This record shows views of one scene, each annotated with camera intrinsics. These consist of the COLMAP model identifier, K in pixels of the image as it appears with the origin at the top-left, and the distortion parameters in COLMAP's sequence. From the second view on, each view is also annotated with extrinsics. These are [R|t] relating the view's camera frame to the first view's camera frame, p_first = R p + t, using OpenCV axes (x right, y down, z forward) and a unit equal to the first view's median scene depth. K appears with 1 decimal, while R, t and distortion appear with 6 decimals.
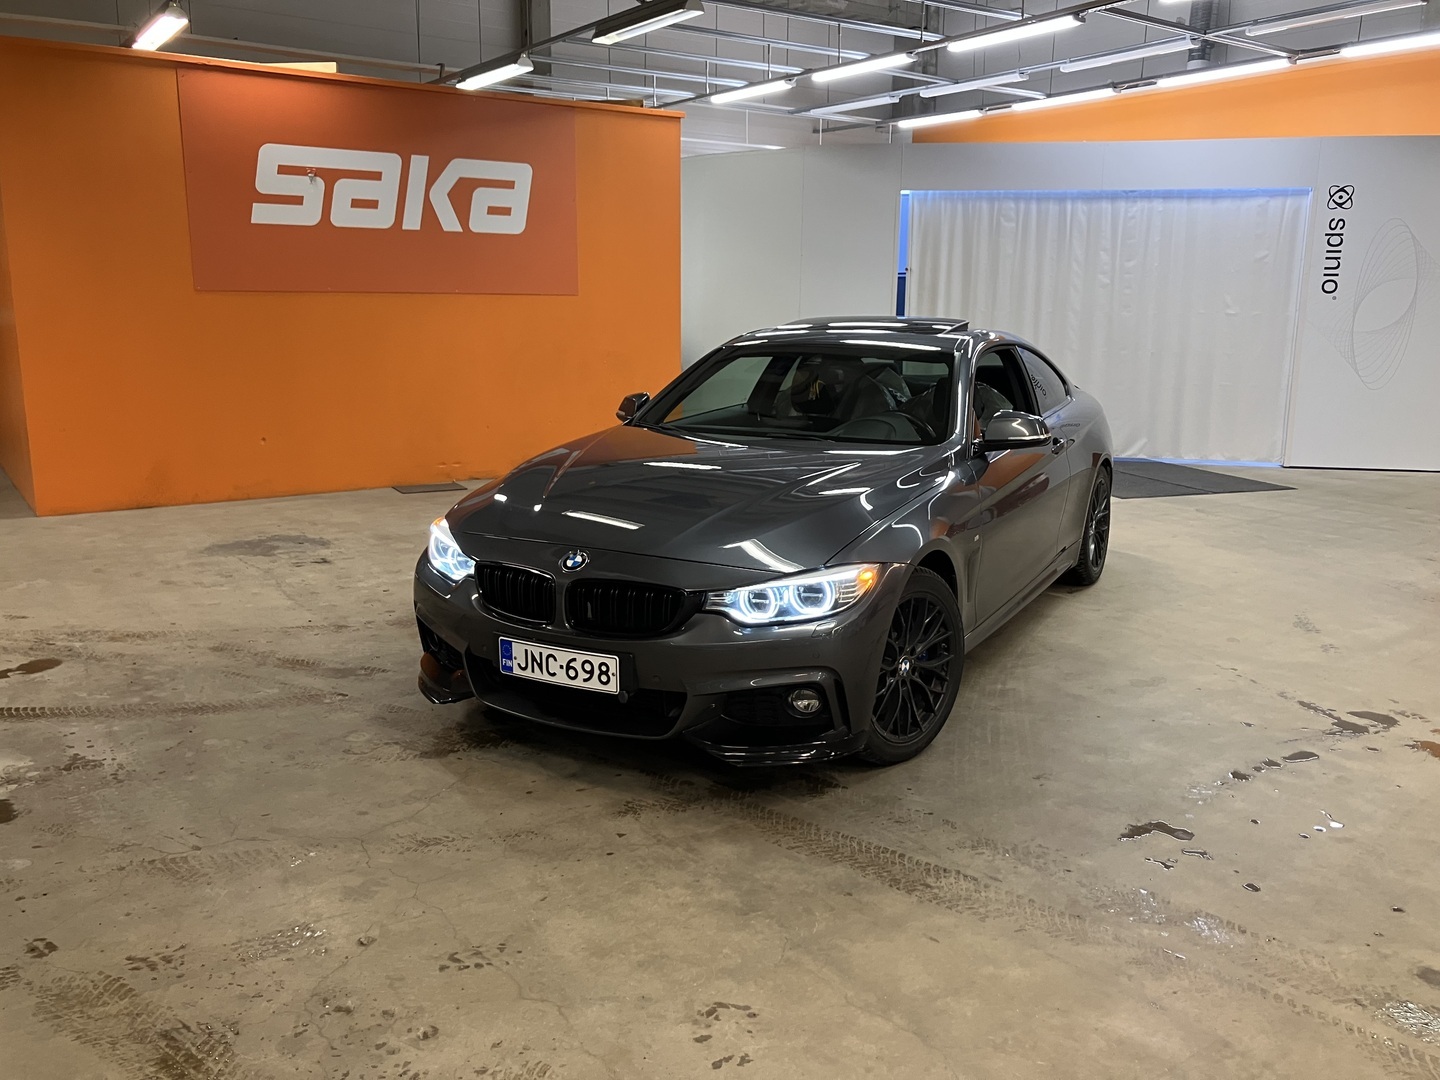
lens RADIAL K [[1189.5, 0, 723.7], [0, 1189.5, 538.9], [0, 0, 1]] dist [0.016882, -0.008161]
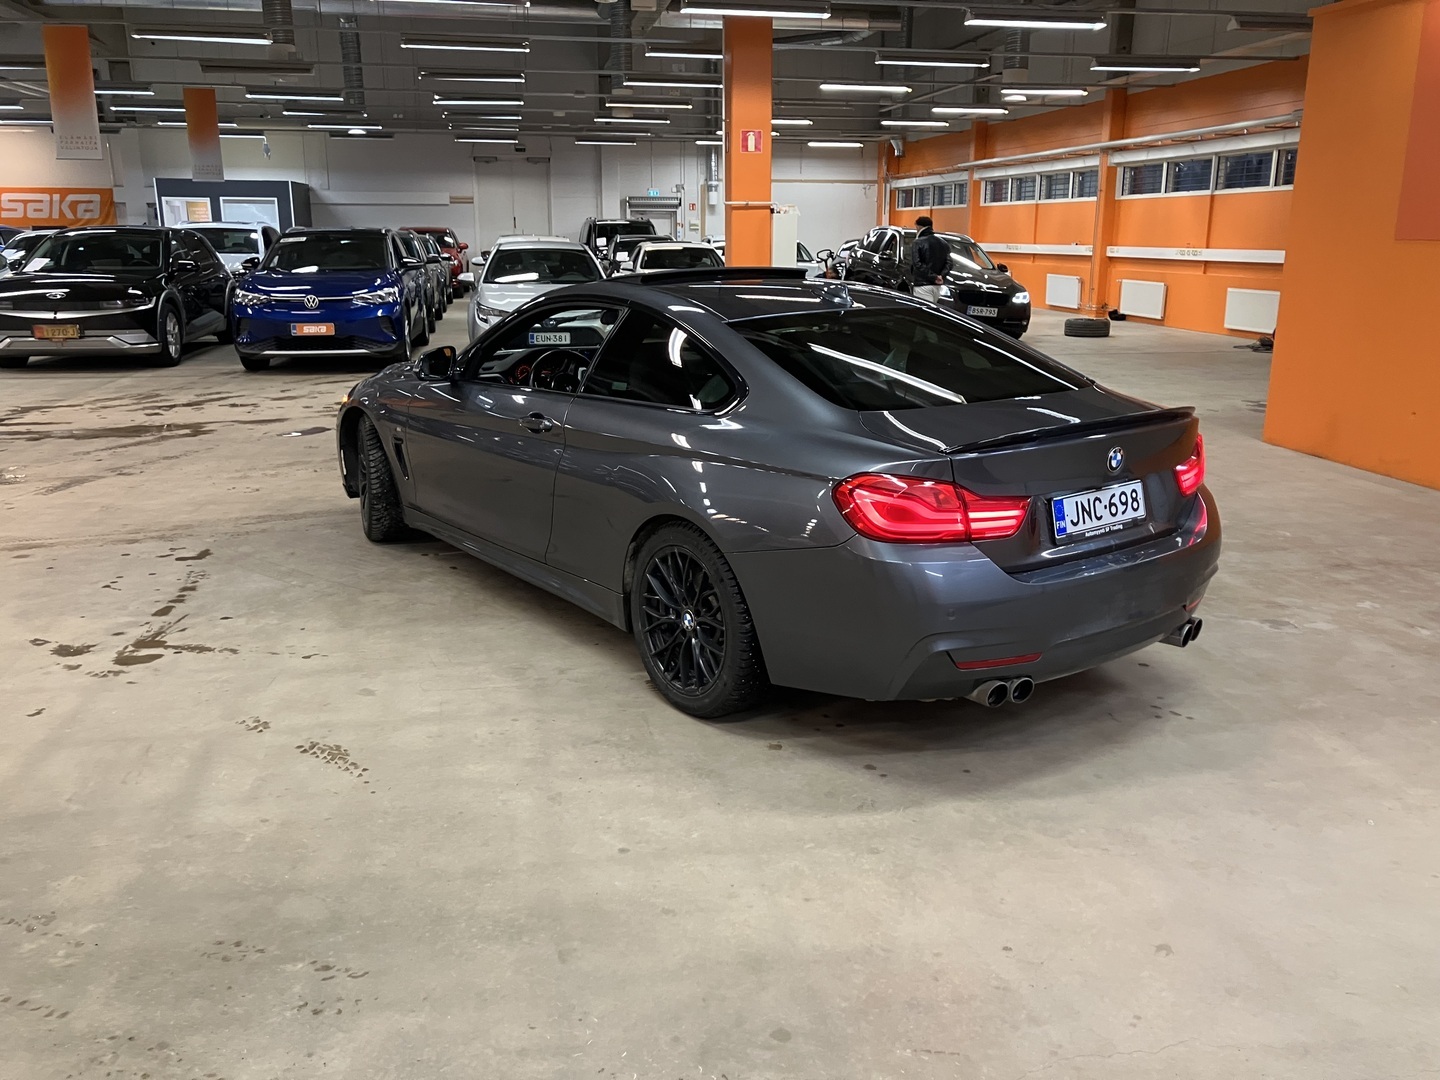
lens RADIAL K [[1185.4, 0, 720.0], [0, 1185.4, 540.0], [0, 0, 1]] dist [0.007736, 0.010766]
pose [[-0.419321, 0.218676, -0.881108, 1.074244], [-0.187837, 0.928656, 0.319869, -0.319992], [0.888193, 0.299632, -0.348330, 1.571438]]
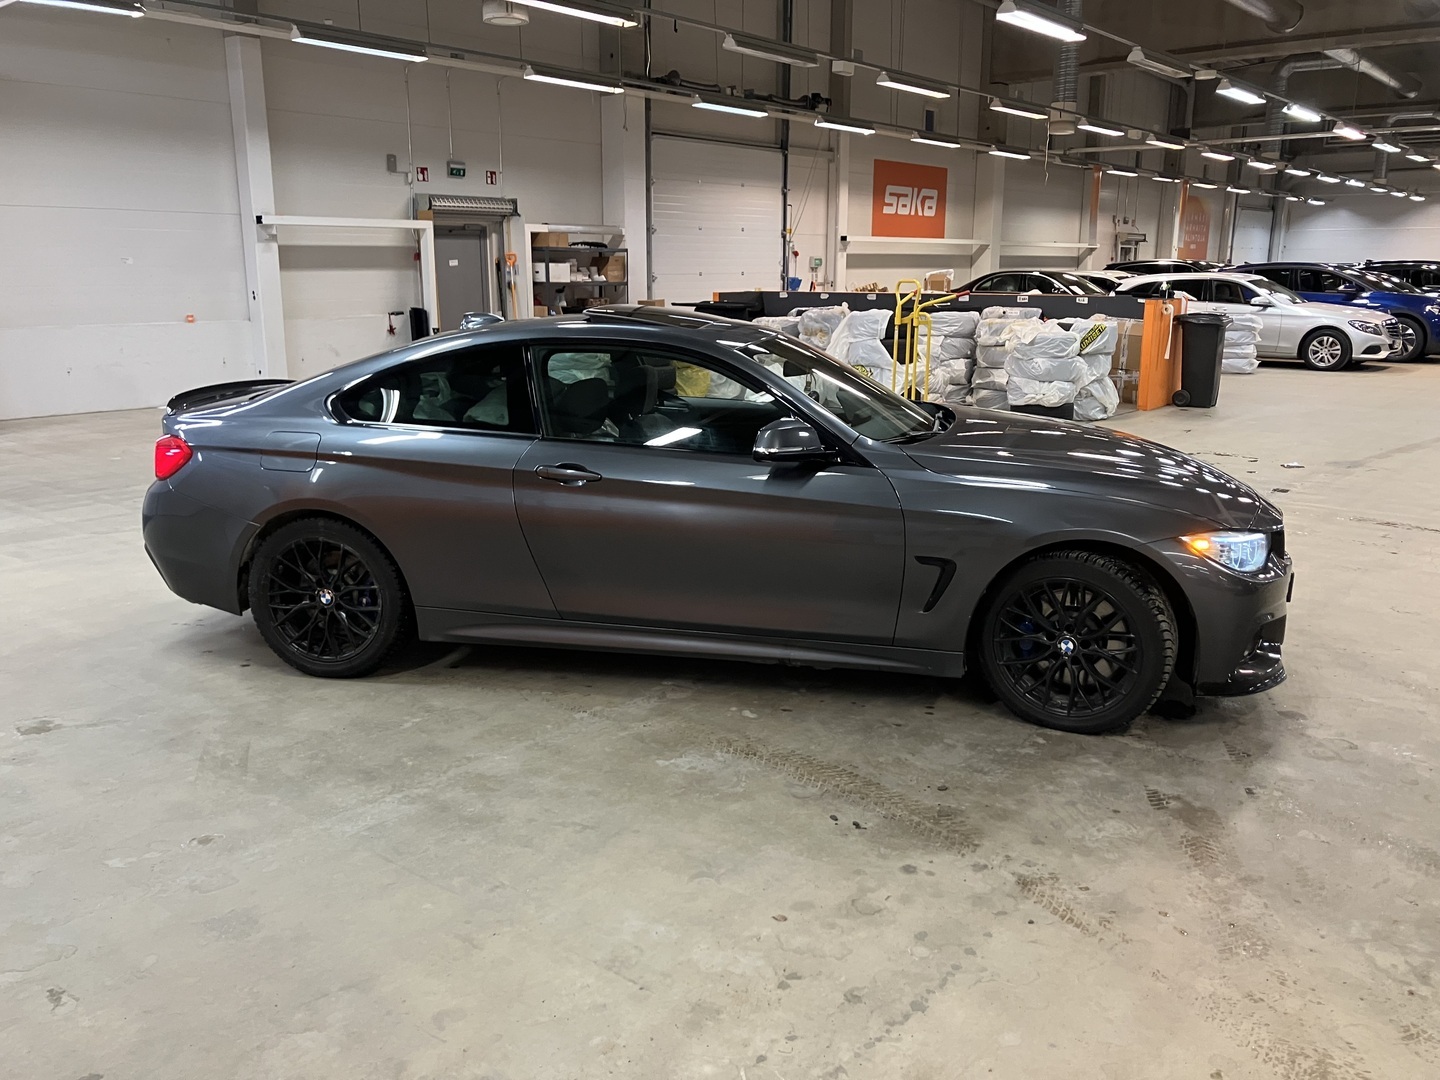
lens RADIAL K [[1189.5, 0, 723.7], [0, 1189.5, 538.9], [0, 0, 1]] dist [0.016882, -0.008161]
pose [[-0.280361, -0.225479, 0.933036, -0.868181], [0.186136, 0.940799, 0.283285, -0.303410], [-0.941675, 0.253093, -0.221793, 1.363743]]
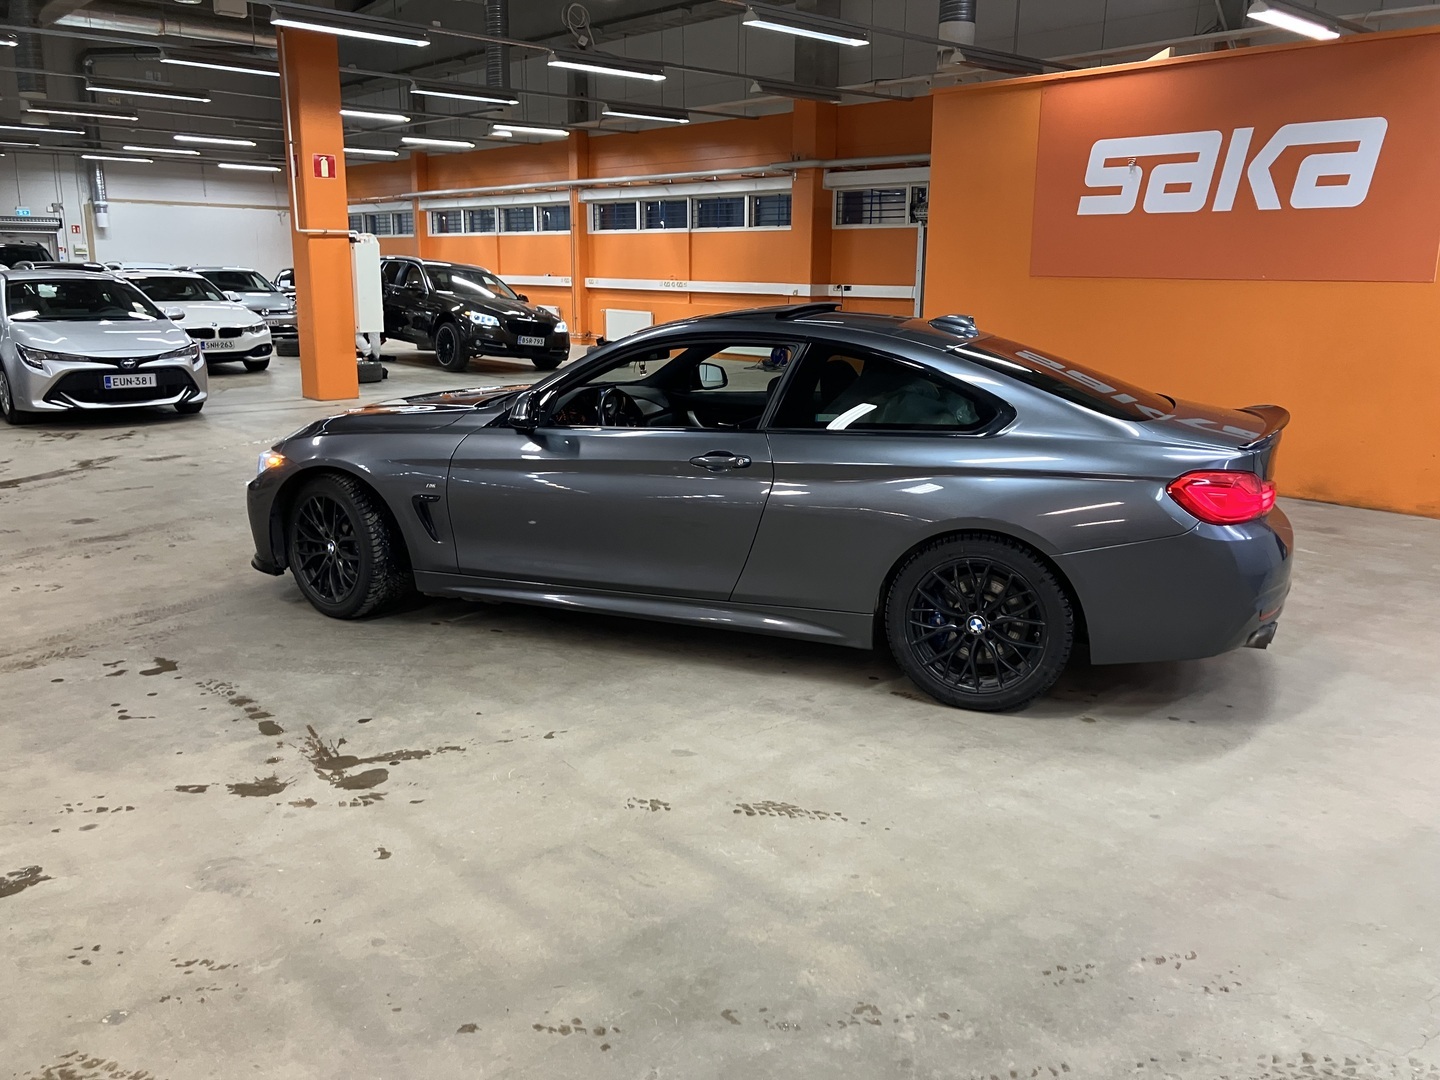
lens RADIAL K [[1189.5, 0, 723.7], [0, 1189.5, 538.9], [0, 0, 1]] dist [0.016882, -0.008161]
pose [[0.111891, 0.215012, -0.970181, 1.208137], [-0.208318, 0.959693, 0.188662, -0.200137], [0.971640, 0.180996, 0.152171, 0.972882]]
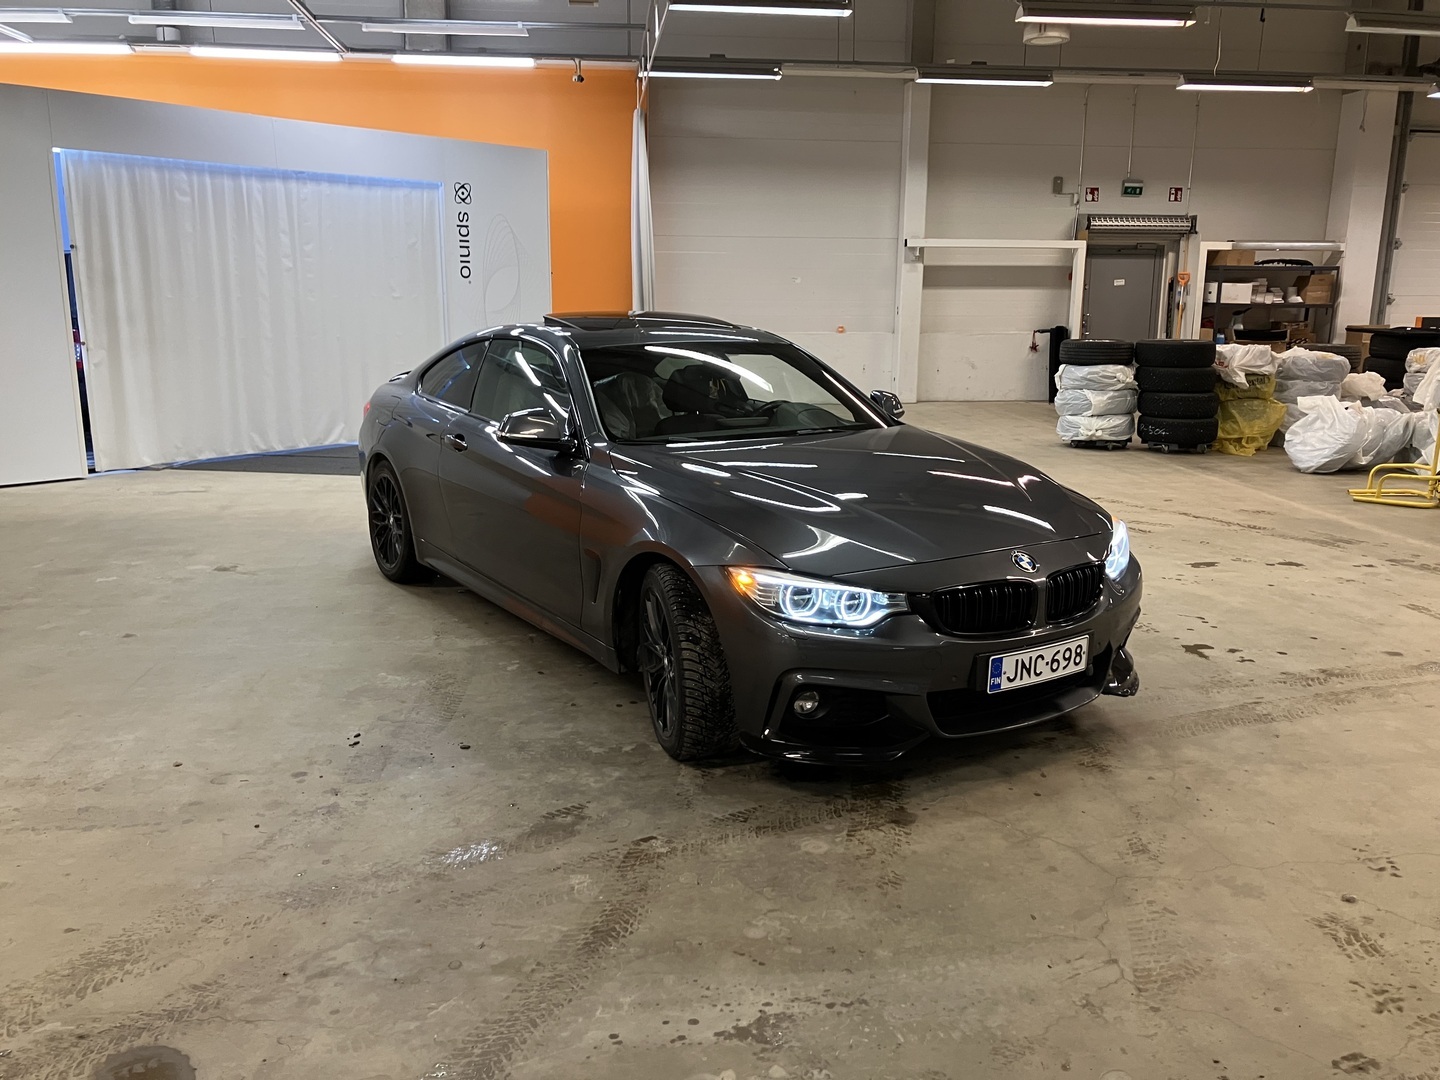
lens RADIAL K [[1185.7, 0, 733.1], [0, 1185.7, 538.7], [0, 0, 1]] dist [0.016139, 0.001049]
pose [[0.473576, -0.191456, 0.859692, -0.834084], [0.171171, 0.977484, 0.123396, -0.127438], [-0.863960, 0.088717, 0.495684, 0.523497]]
